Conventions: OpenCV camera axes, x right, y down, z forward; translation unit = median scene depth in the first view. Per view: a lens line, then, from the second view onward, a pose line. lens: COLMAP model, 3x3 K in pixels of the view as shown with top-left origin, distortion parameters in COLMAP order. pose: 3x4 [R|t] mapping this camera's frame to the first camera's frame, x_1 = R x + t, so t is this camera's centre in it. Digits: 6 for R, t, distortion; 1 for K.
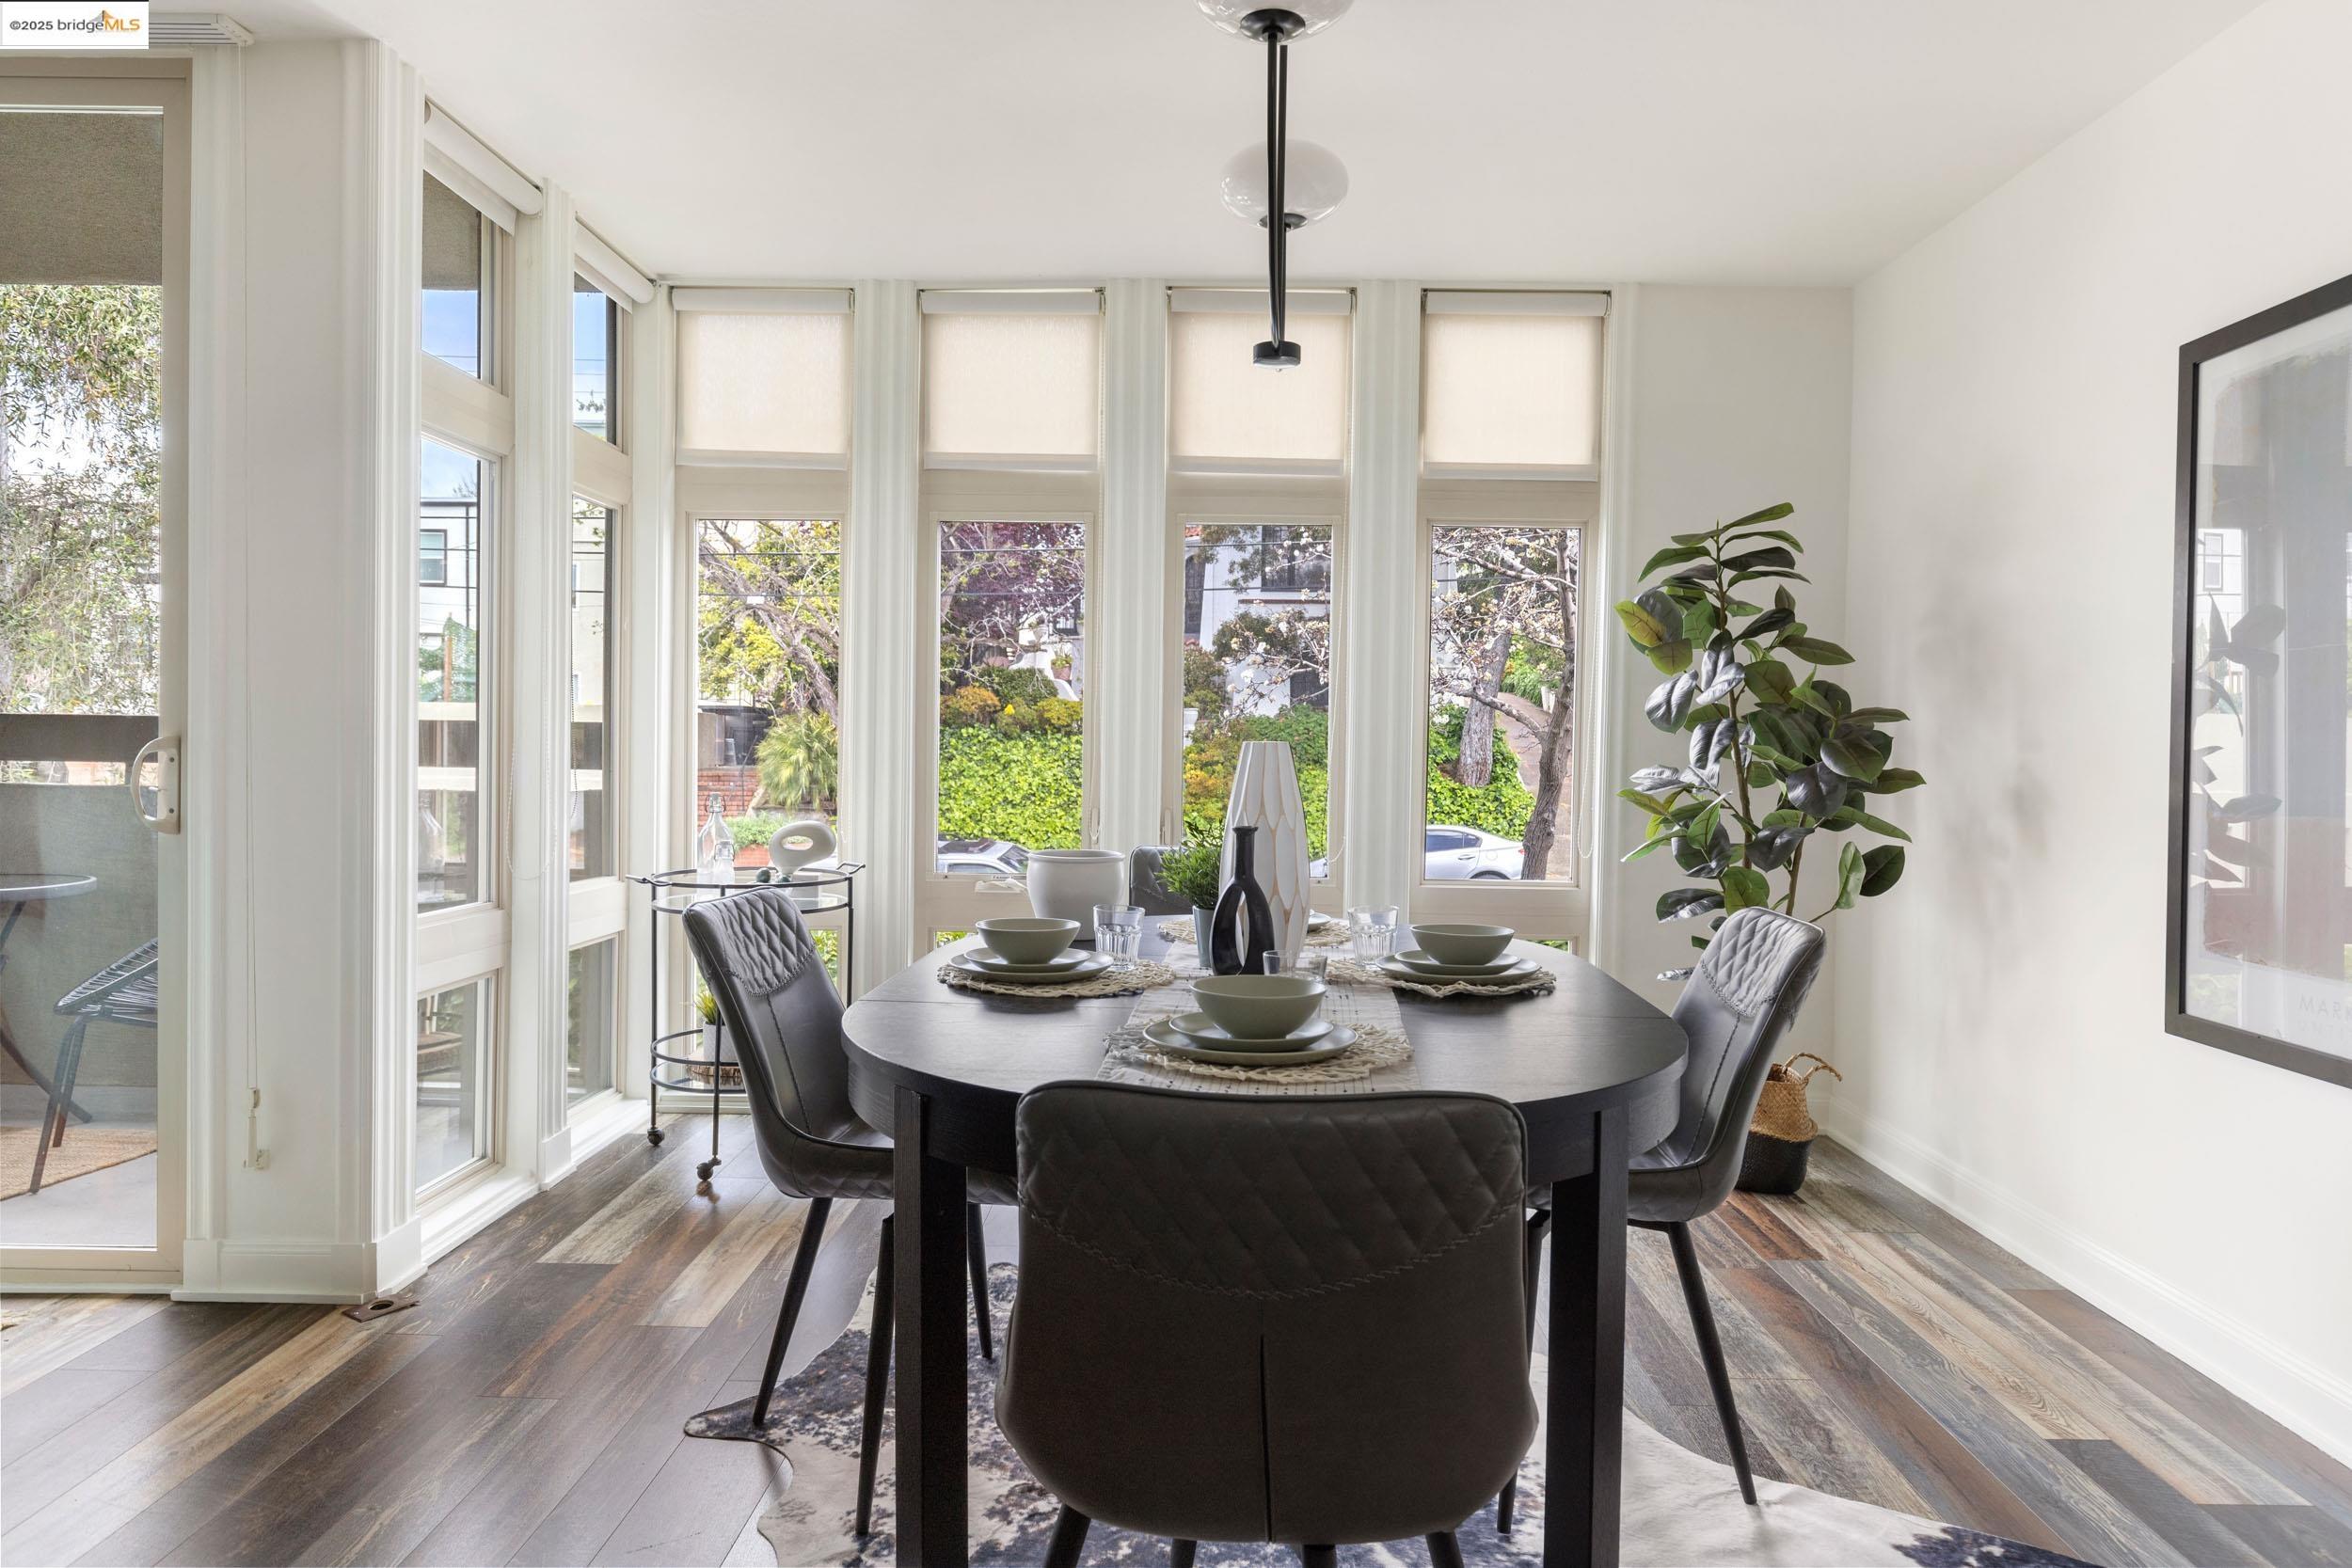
lens RADIAL K [[1470.0, 0, 1182.7], [0, 1470.0, 775.6], [0, 0, 1]] dist [0.002299, 0.001380]
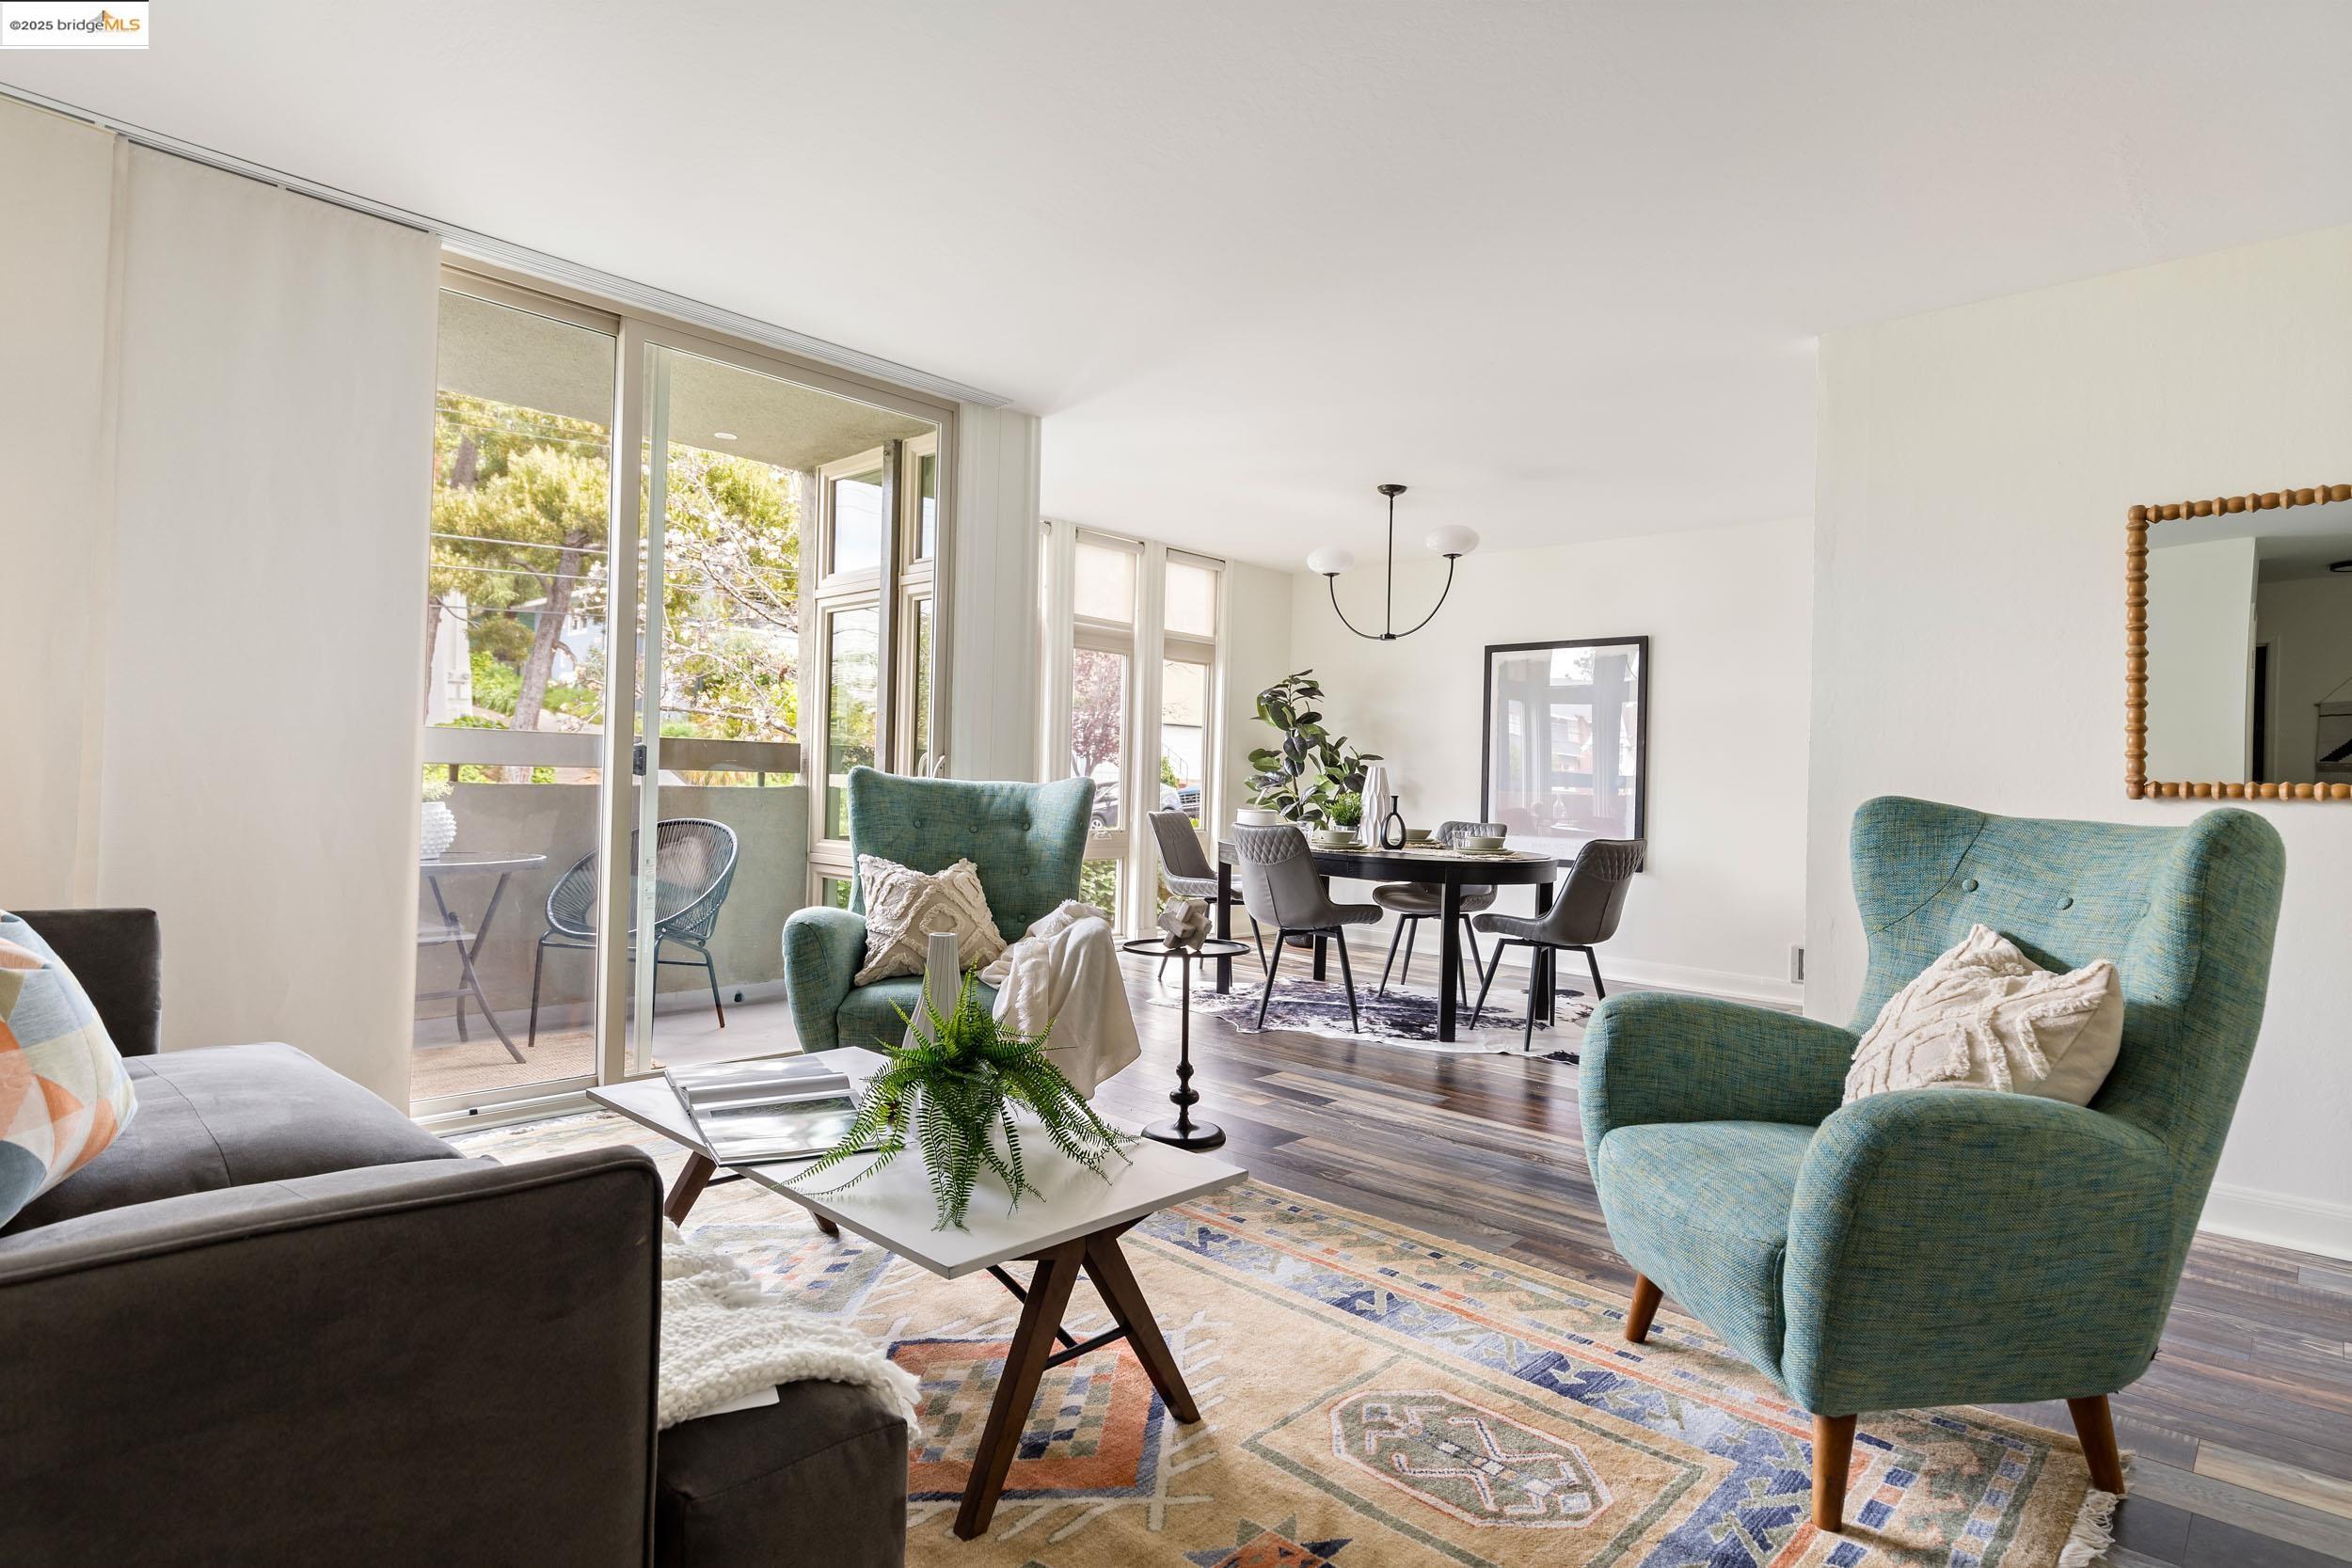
lens RADIAL K [[1228.0, 0, 1191.0], [0, 1228.0, 777.3], [0, 0, 1]] dist [0.003365, -0.002318]
pose [[0.669055, 0.005625, 0.743192, -1.225612], [-0.003394, 0.999984, -0.004513, 0.005629], [-0.743205, 0.000497, 0.669063, -0.218940]]
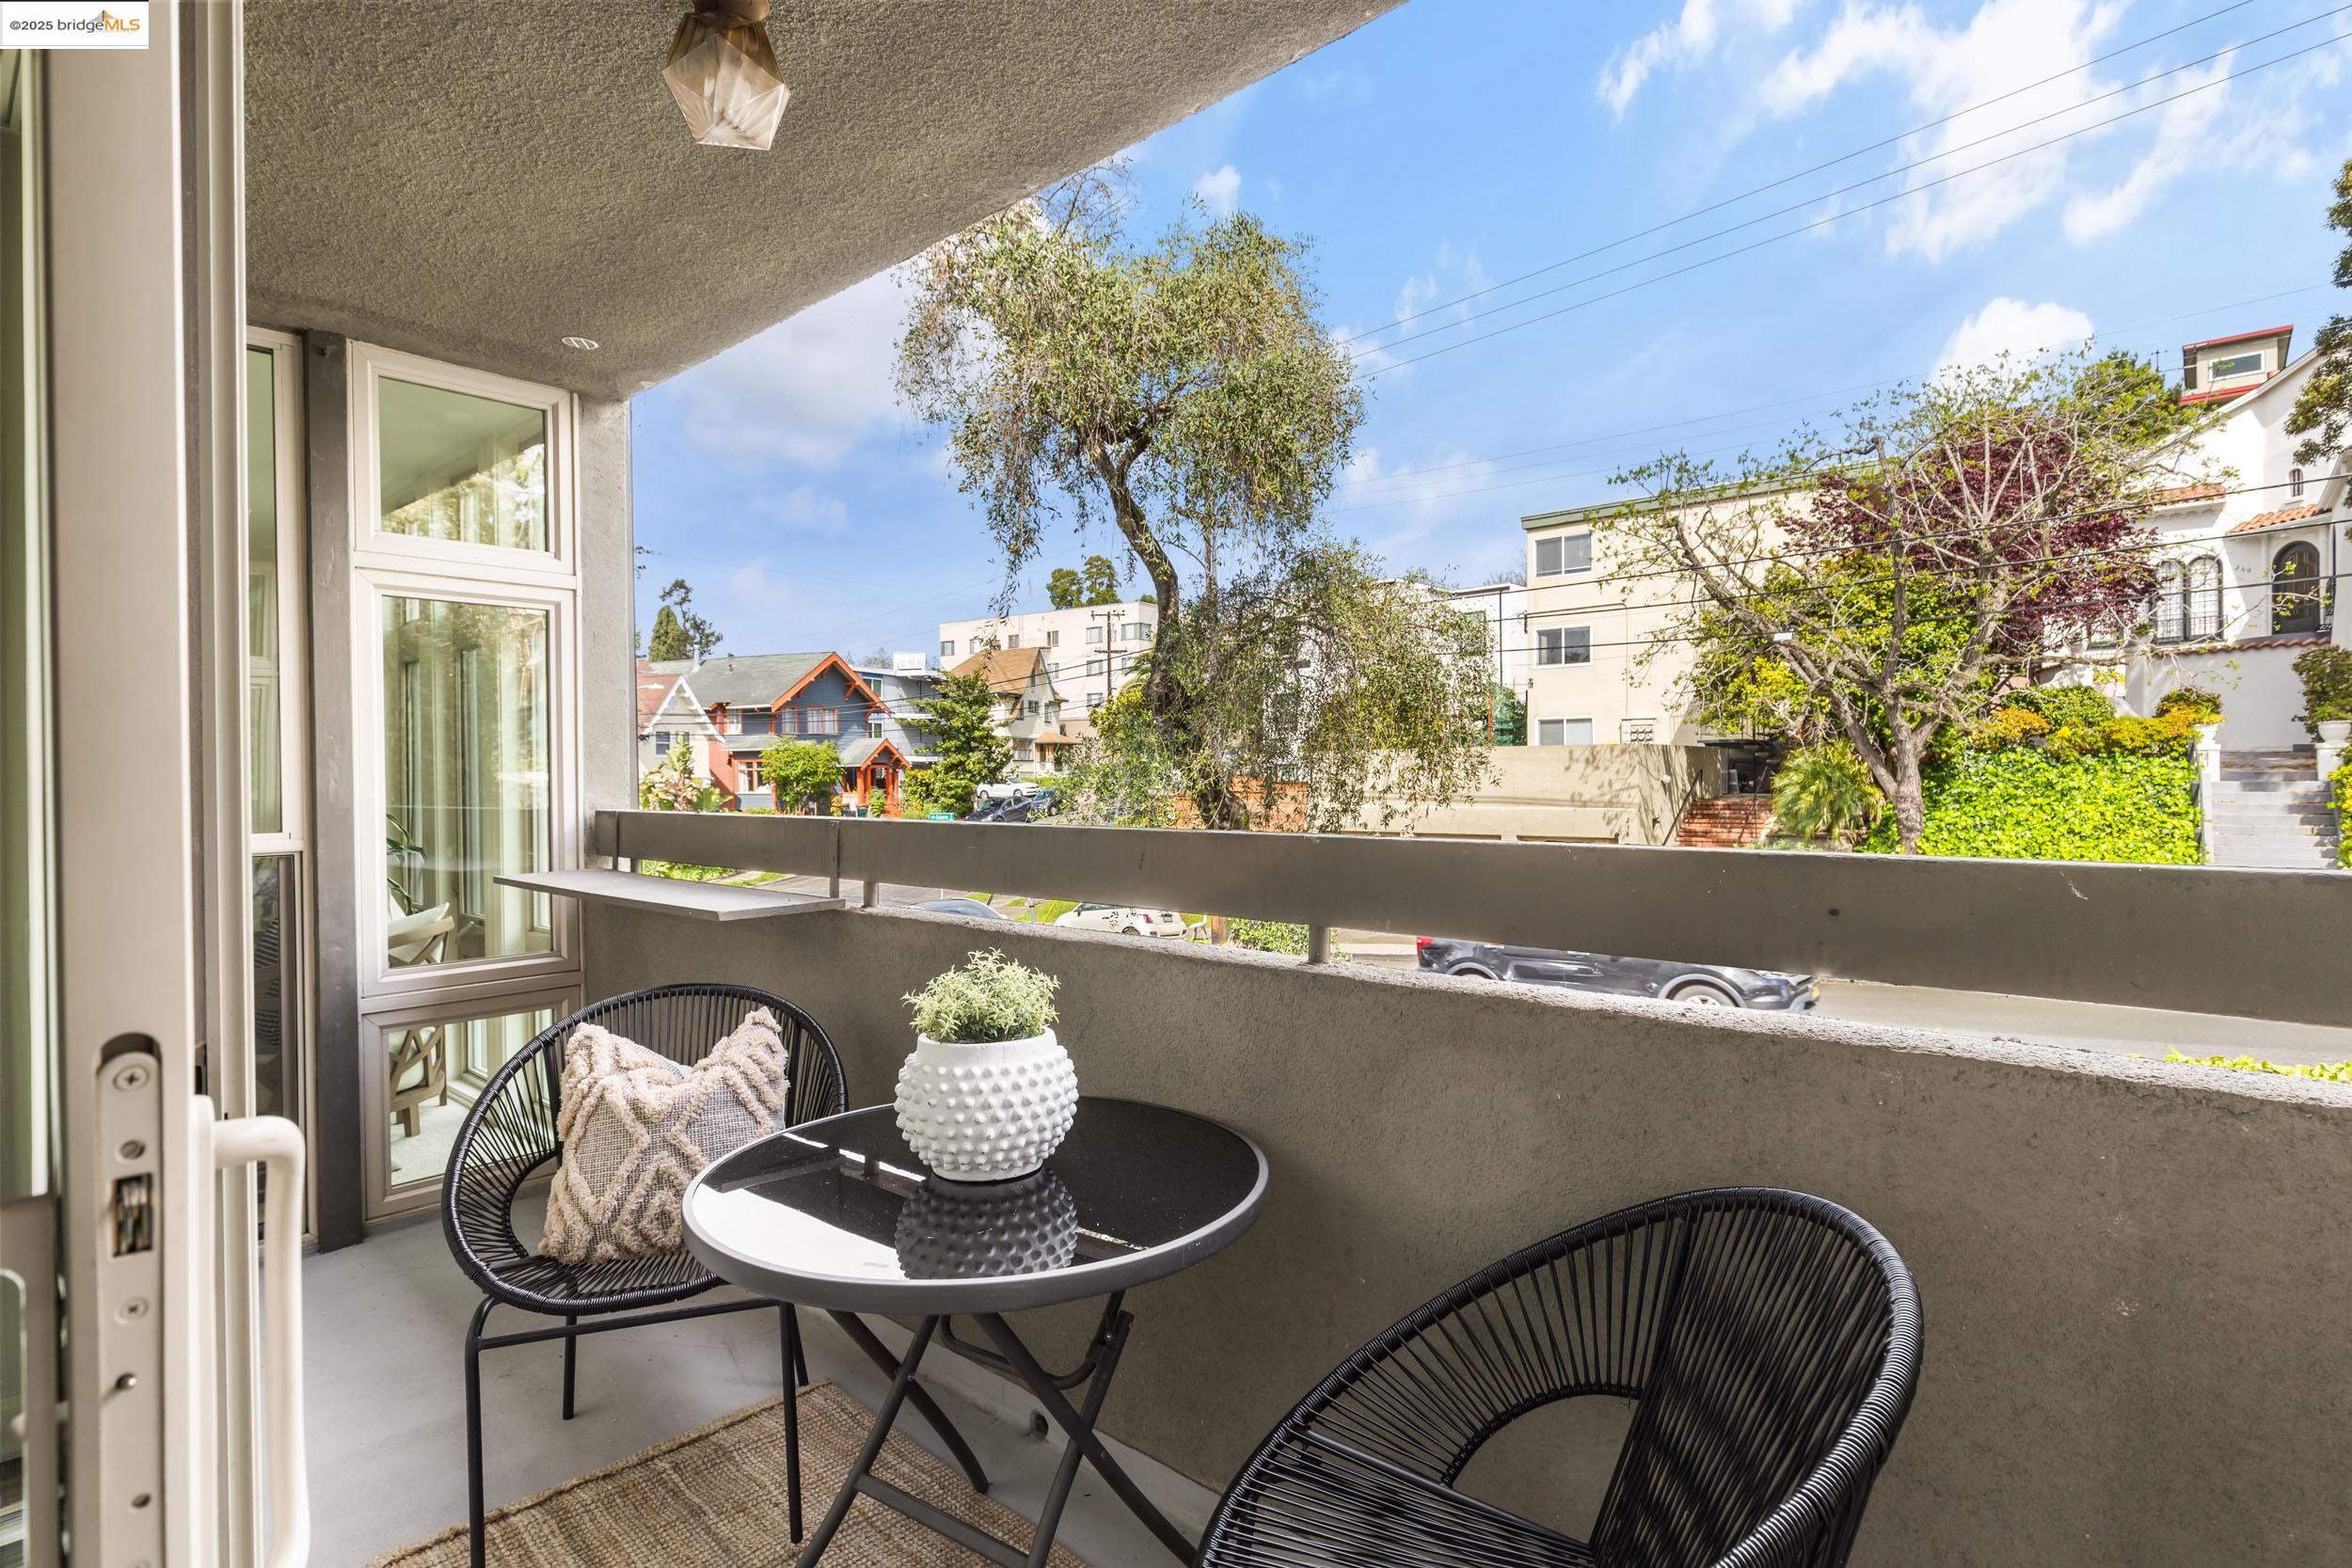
lens RADIAL K [[1171.5, 0, 1185.0], [0, 1171.5, 783.3], [0, 0, 1]] dist [-0.000037, 0.000064]
pose [[0.760563, -0.015466, -0.649080, -0.072115], [0.007507, 0.999859, -0.015027, -0.006826], [0.649220, 0.006556, 0.760572, 0.098697]]
